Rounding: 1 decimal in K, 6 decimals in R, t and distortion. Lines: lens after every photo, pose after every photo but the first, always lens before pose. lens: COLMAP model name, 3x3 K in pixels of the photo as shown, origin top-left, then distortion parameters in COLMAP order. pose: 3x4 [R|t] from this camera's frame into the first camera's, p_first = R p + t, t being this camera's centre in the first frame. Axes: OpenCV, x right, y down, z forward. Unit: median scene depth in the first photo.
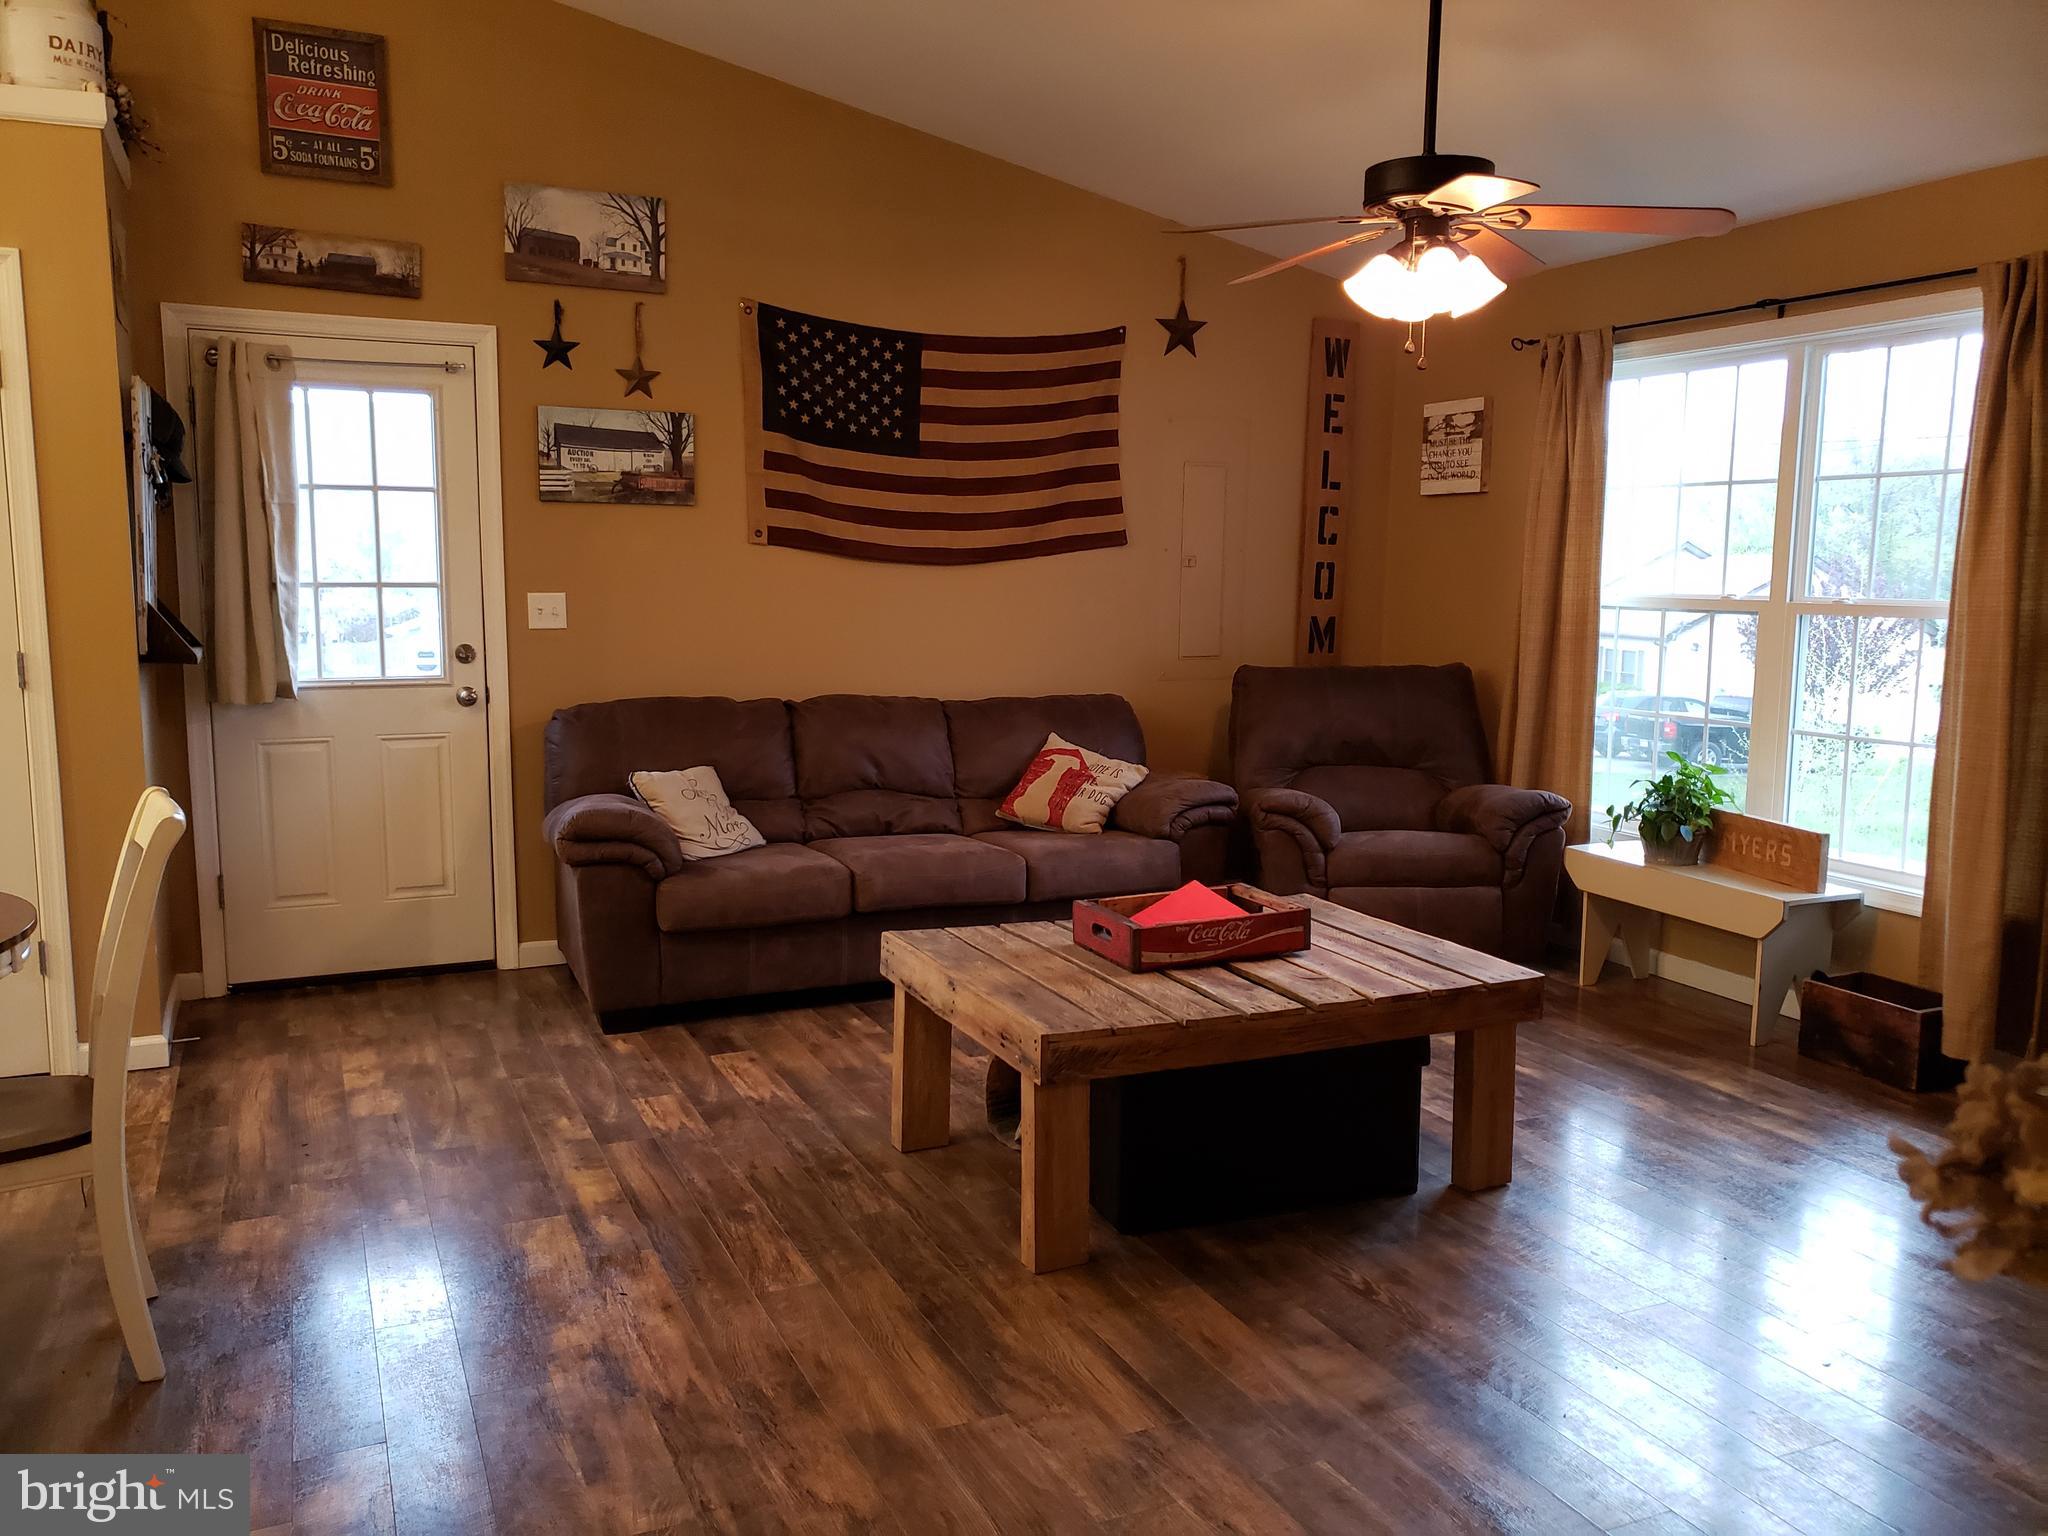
lens RADIAL K [[1594.2, 0, 1021.0], [0, 1594.2, 775.0], [0, 0, 1]] dist [0.032493, -0.019053]
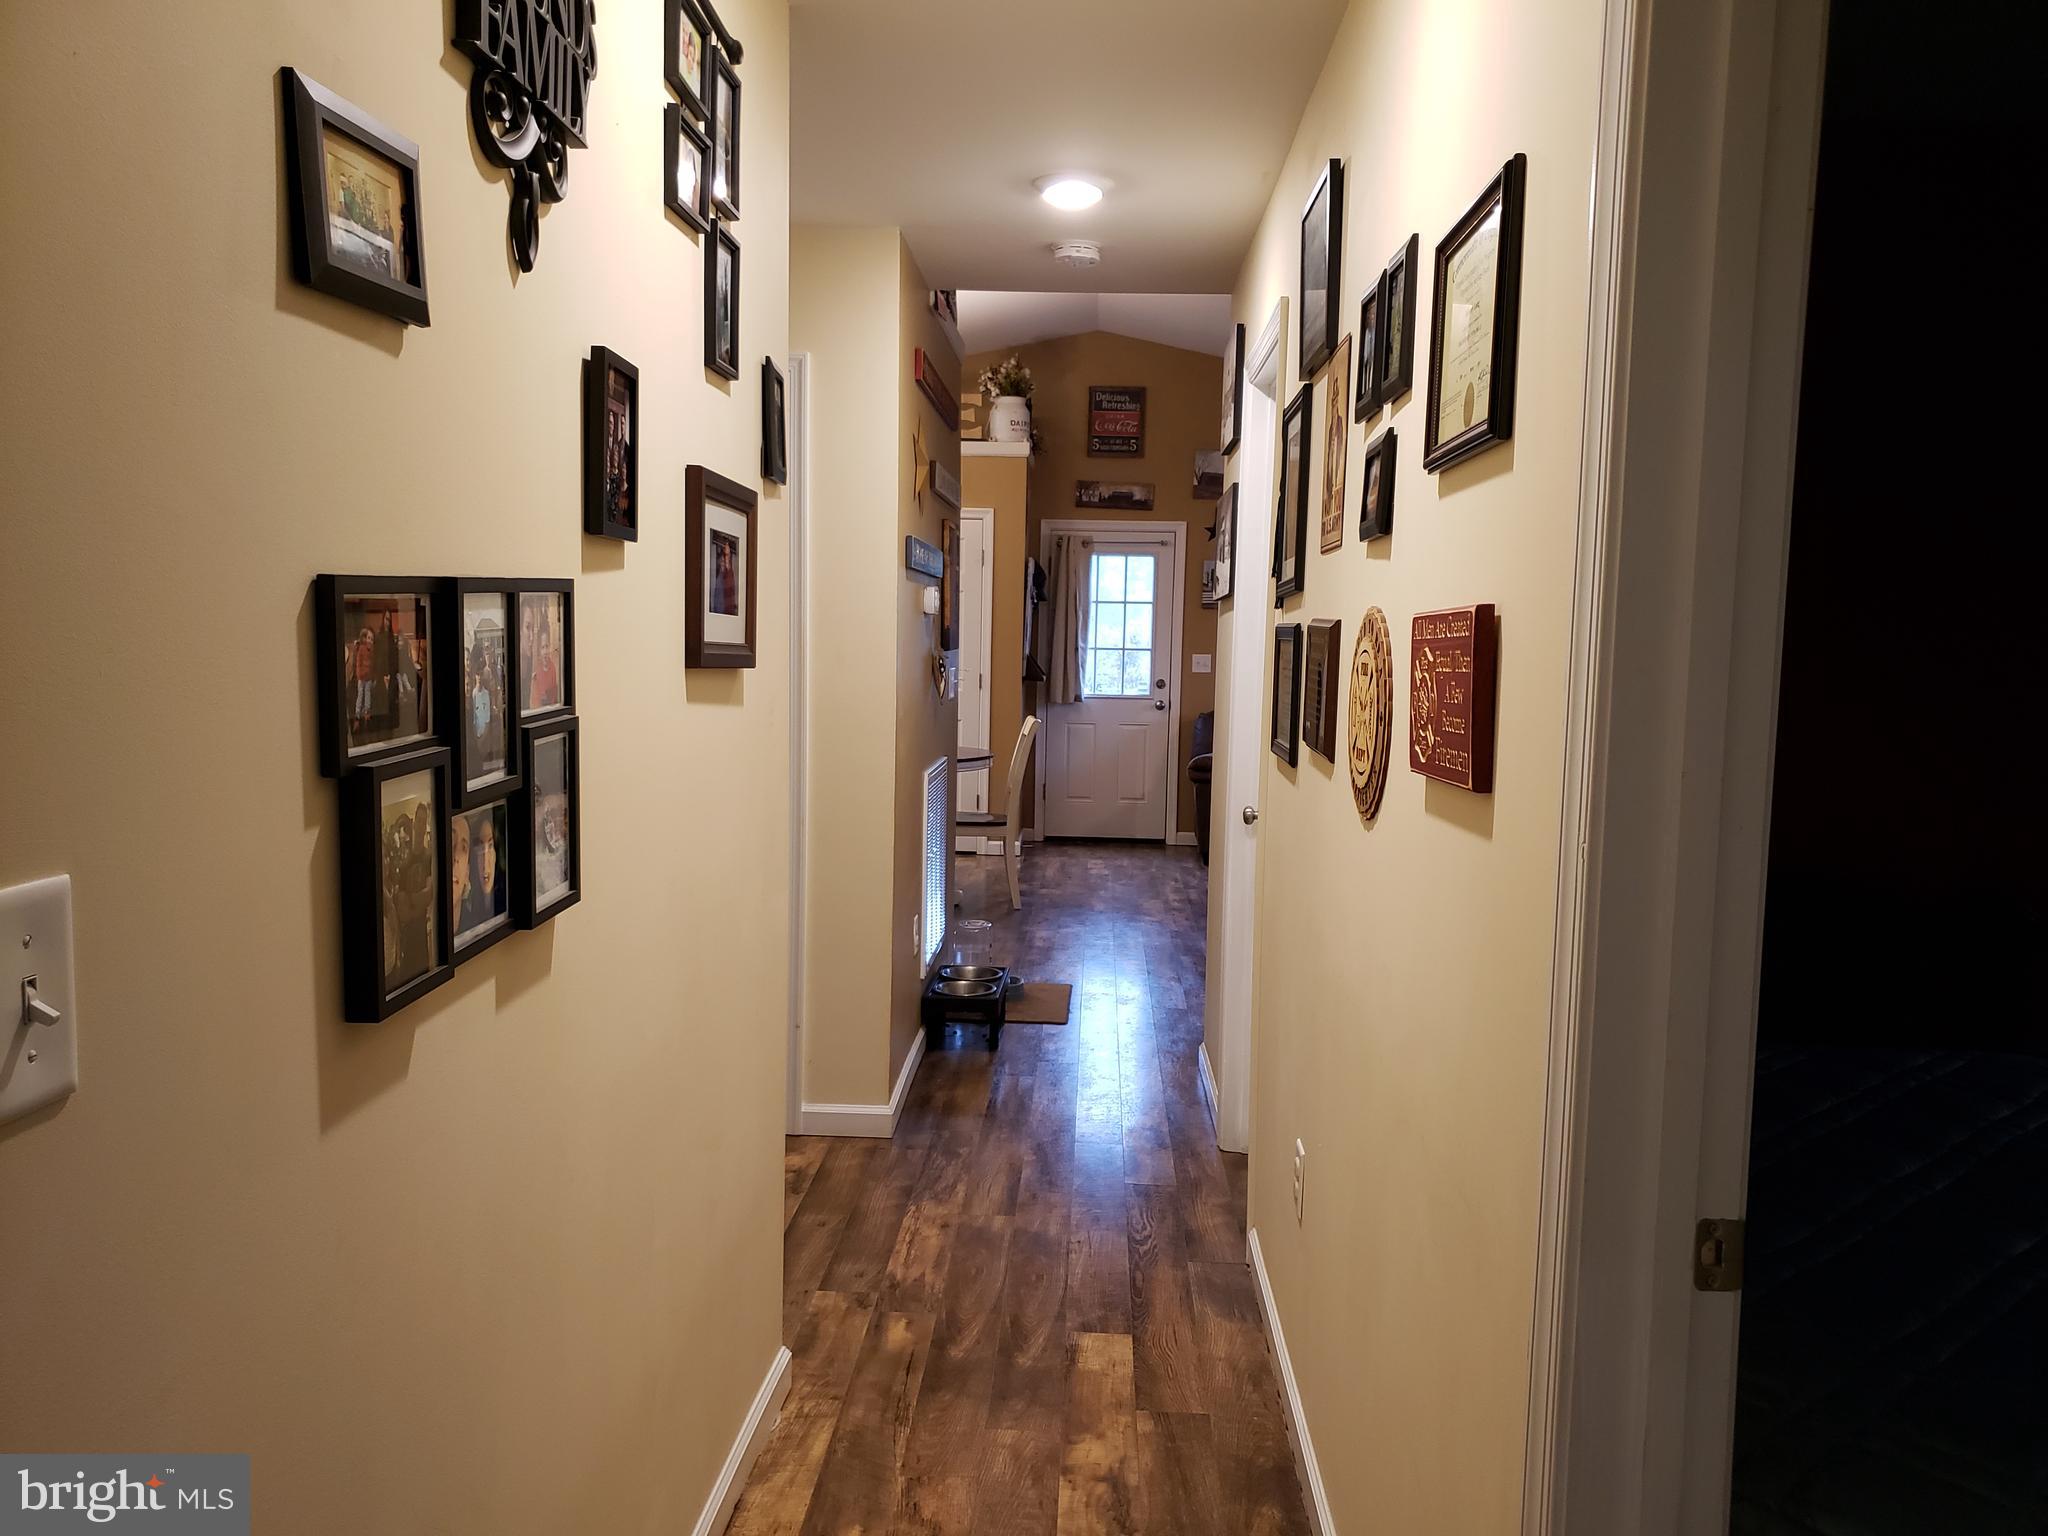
lens RADIAL K [[1594.2, 0, 994.3], [0, 1594.2, 840.0], [0, 0, 1]] dist [0.032493, -0.019053]
pose [[0.883036, 0.069328, -0.464157, 0.437798], [-0.075218, 0.997150, 0.005838, 0.131500], [0.463239, 0.029758, 0.885734, -0.918387]]
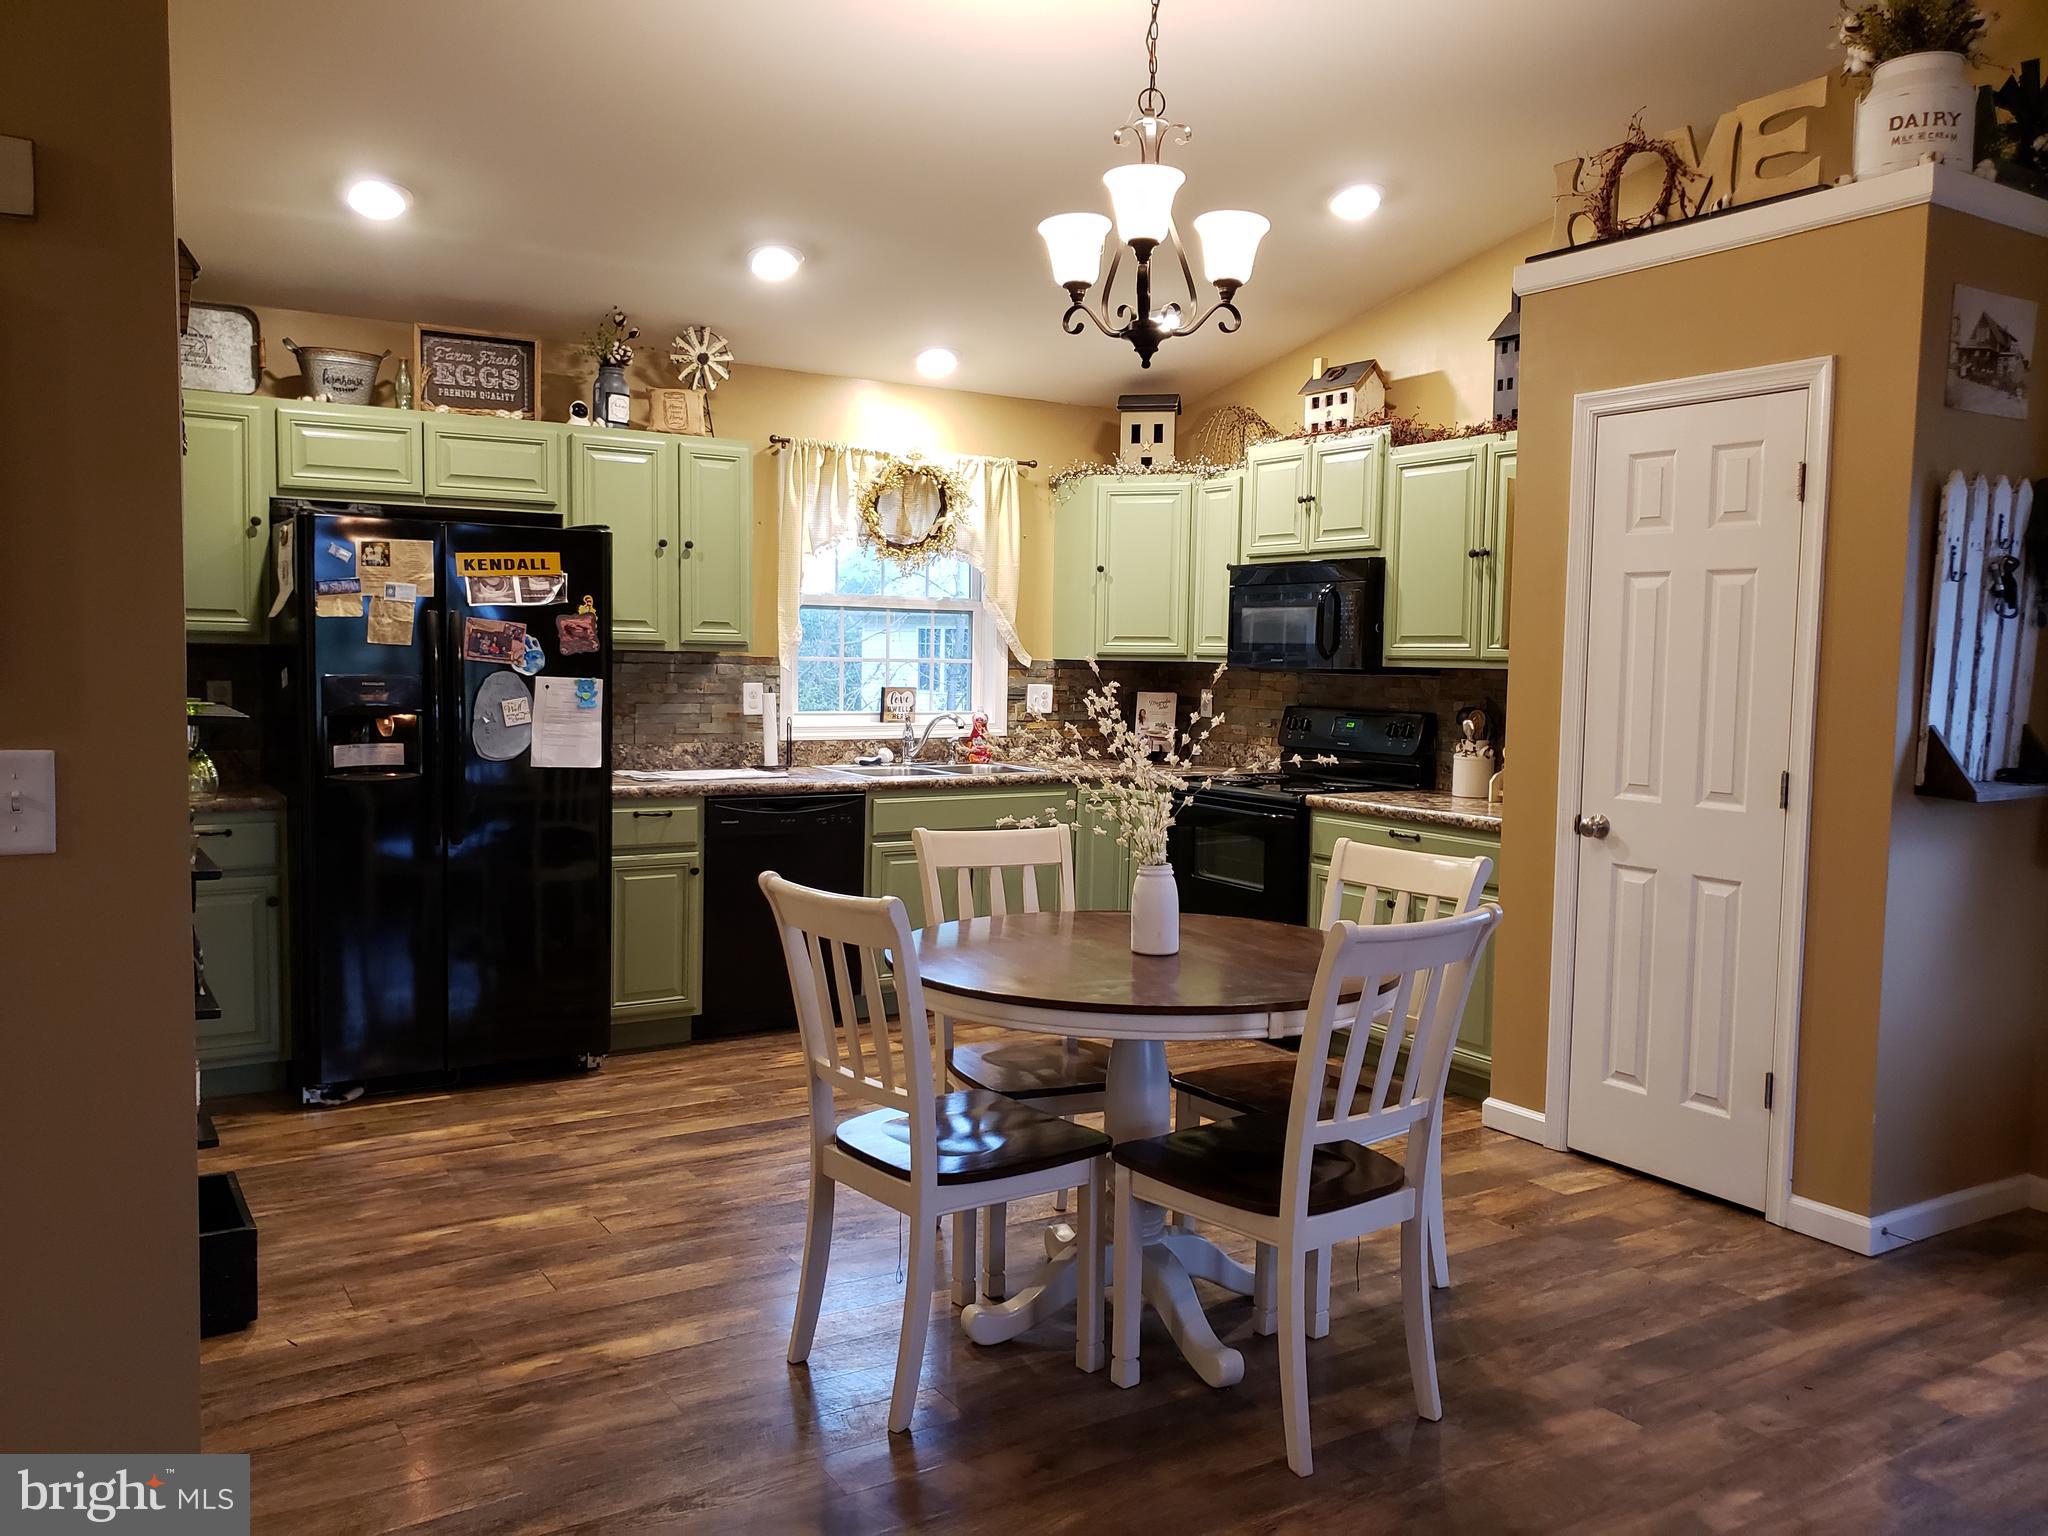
lens RADIAL K [[1594.2, 0, 1019.6], [0, 1594.2, 768.9], [0, 0, 1]] dist [0.032493, -0.019053]
pose [[0.136284, 0.066905, -0.988408, 0.220651], [-0.151241, 0.987427, 0.045985, -0.043868], [0.979057, 0.143221, 0.144689, 0.344214]]
